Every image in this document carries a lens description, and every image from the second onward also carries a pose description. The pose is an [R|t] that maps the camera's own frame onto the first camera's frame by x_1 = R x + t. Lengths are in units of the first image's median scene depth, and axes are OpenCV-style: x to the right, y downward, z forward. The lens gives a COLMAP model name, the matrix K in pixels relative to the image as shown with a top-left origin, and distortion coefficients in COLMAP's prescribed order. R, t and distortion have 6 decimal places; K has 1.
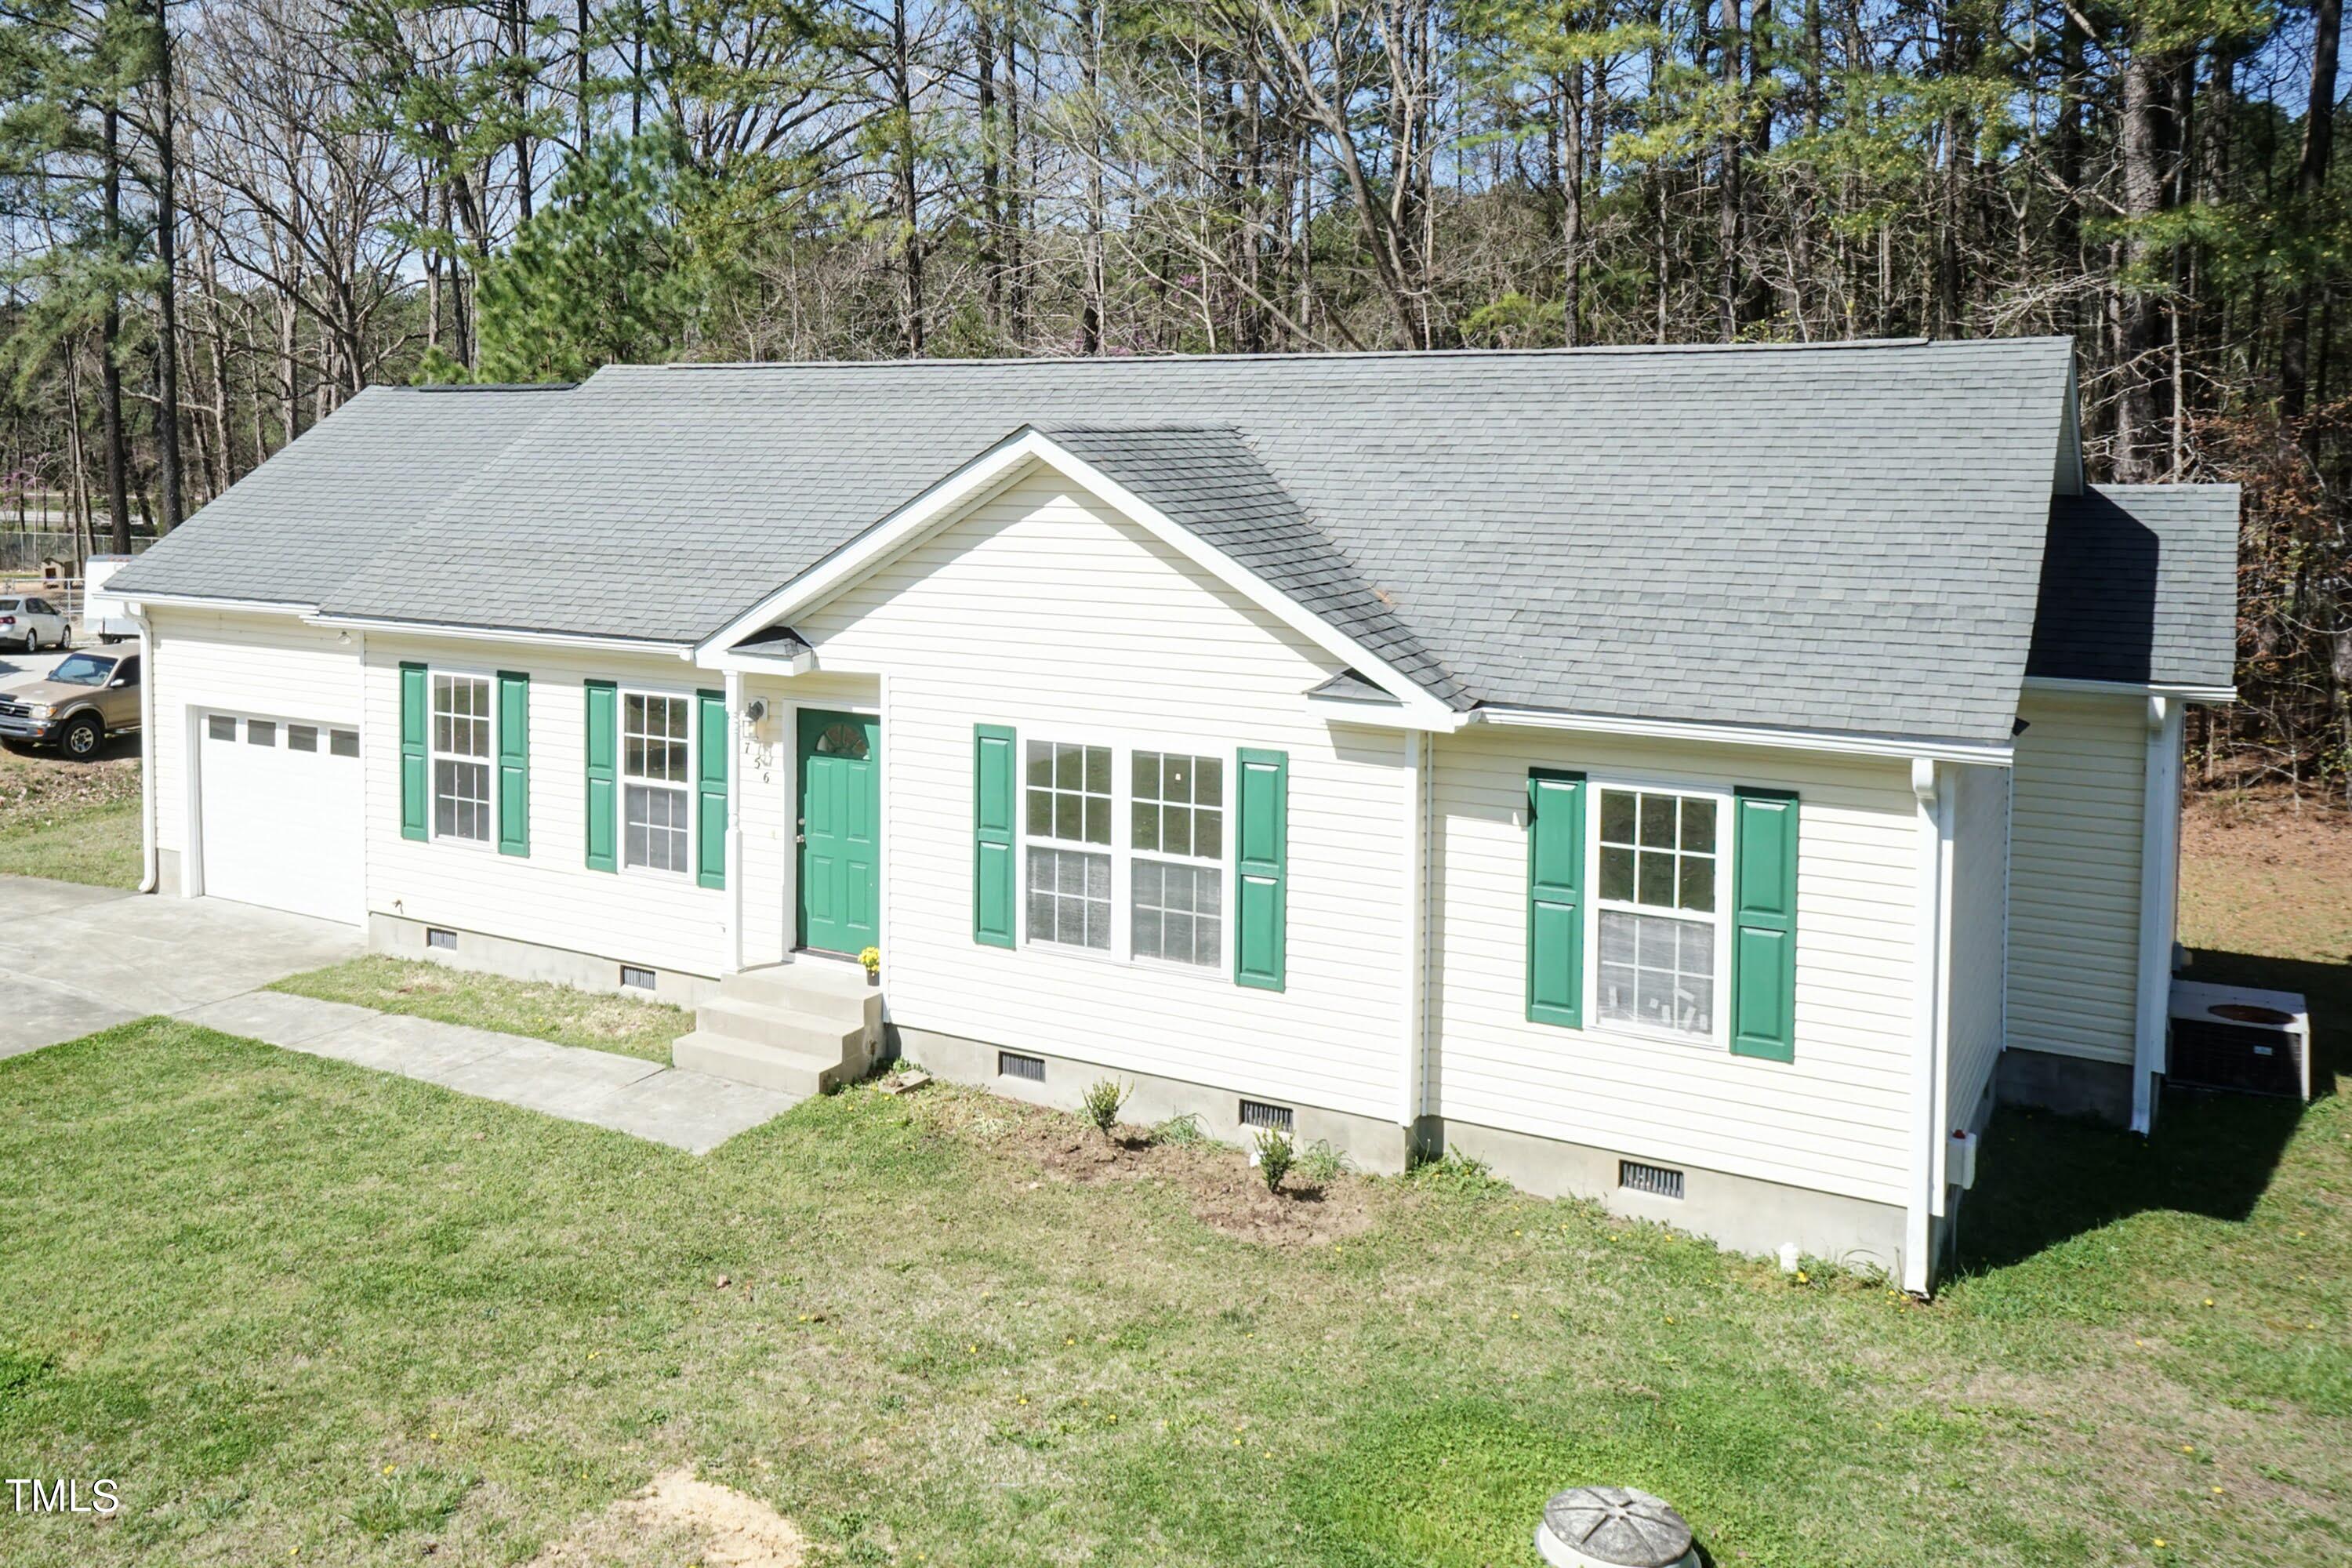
lens RADIAL K [[2059.0, 0, 960.1], [0, 2059.0, 509.3], [0, 0, 1]] dist [0.006131, 0.026709]
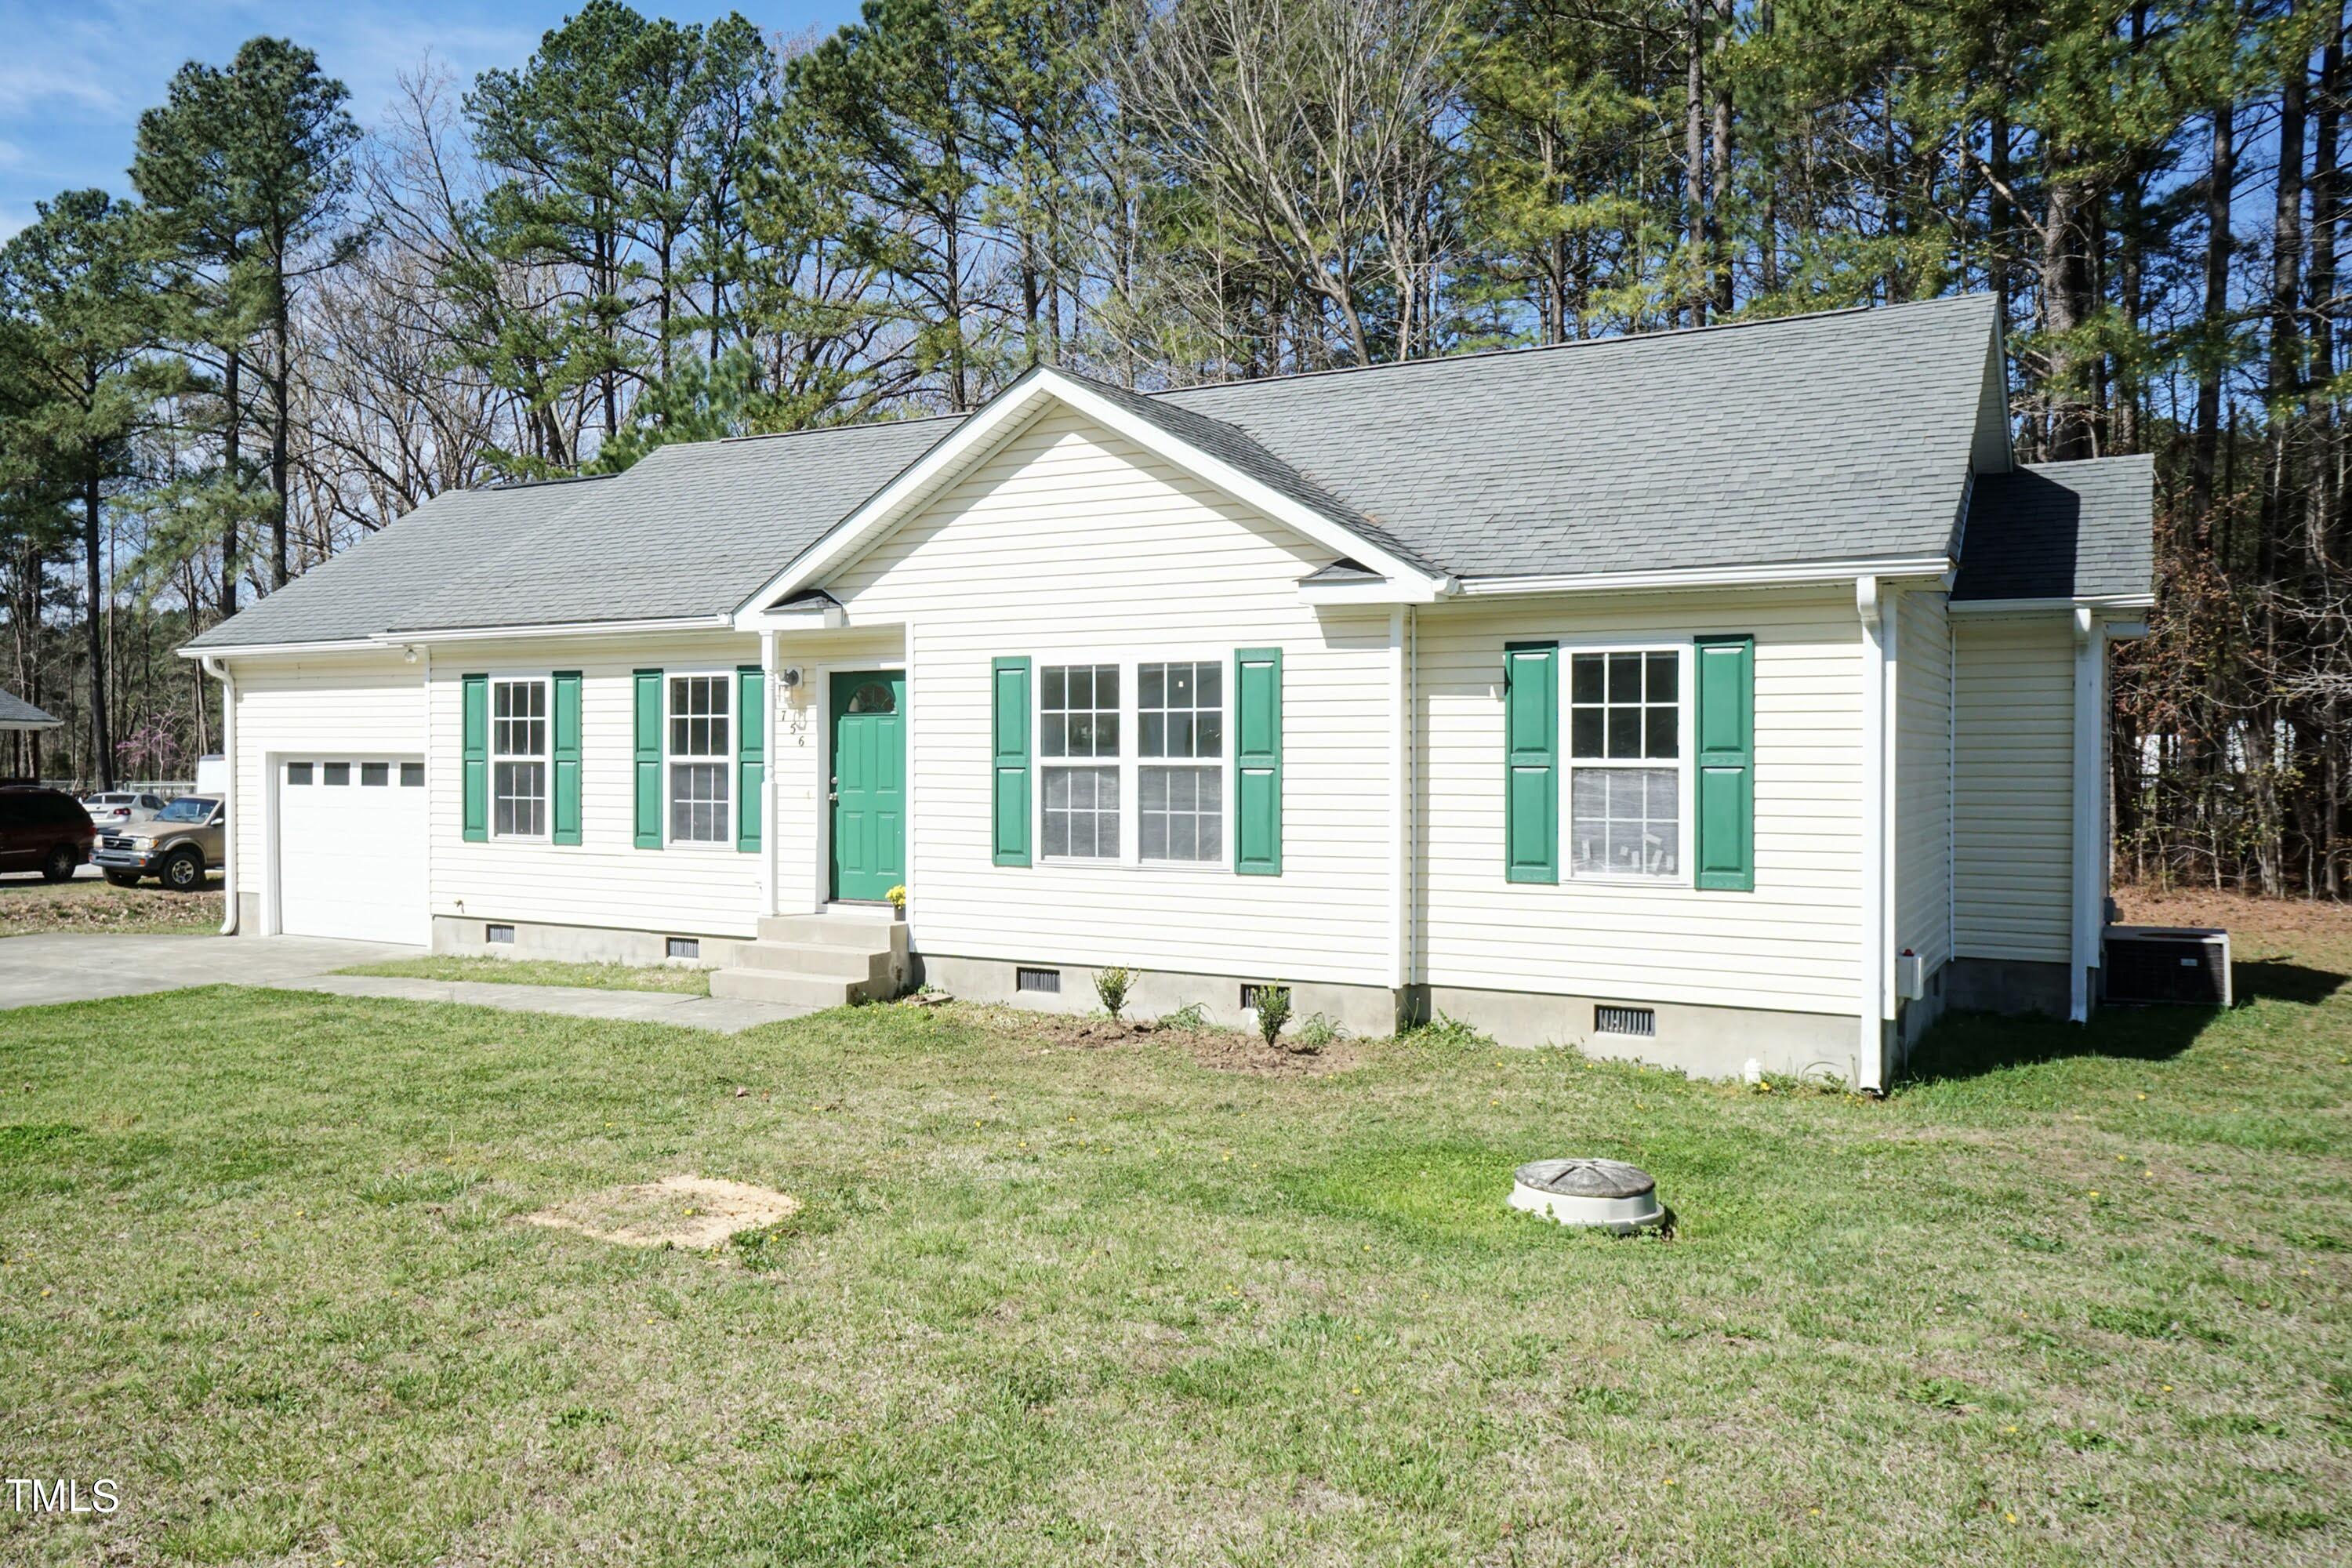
lens RADIAL K [[1864.0, 0, 1064.9], [0, 1864.0, 749.0], [0, 0, 1]] dist [0.012233, 0.004660]
pose [[0.999746, -0.004088, 0.022145, 0.023703], [0.005108, 0.998919, -0.046211, 0.203368], [-0.021932, 0.046313, 0.998686, 0.037194]]
